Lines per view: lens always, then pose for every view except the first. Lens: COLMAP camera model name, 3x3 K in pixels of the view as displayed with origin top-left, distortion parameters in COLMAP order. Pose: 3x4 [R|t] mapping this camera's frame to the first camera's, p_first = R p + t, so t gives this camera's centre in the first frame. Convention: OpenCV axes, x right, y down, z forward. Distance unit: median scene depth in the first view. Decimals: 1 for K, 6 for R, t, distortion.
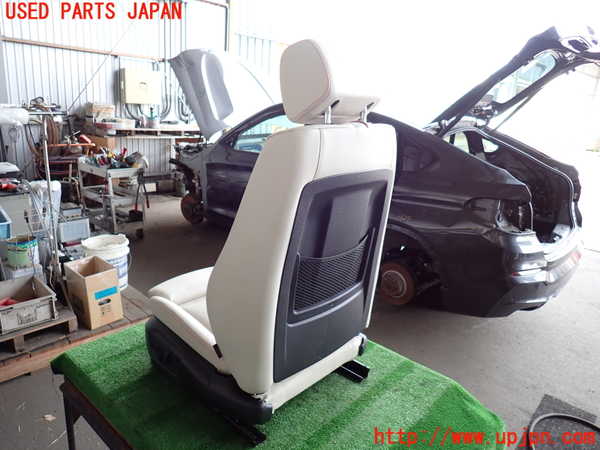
lens RADIAL K [[430.4, 0, 297.5], [0, 430.4, 223.8], [0, 0, 1]] dist [0.006518, -0.001372]
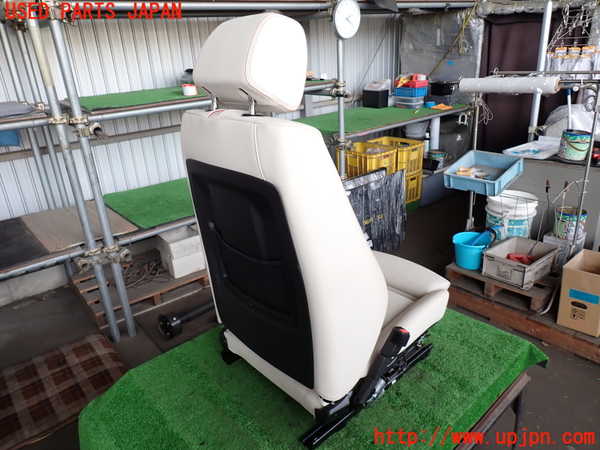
lens RADIAL K [[430.4, 0, 298.3], [0, 430.4, 224.7], [0, 0, 1]] dist [0.006518, -0.001372]
pose [[-0.132956, 0.311720, -0.940826, 0.412019], [-0.210466, 0.918724, 0.334140, -0.143964], [0.968518, 0.242438, -0.056543, 0.502966]]
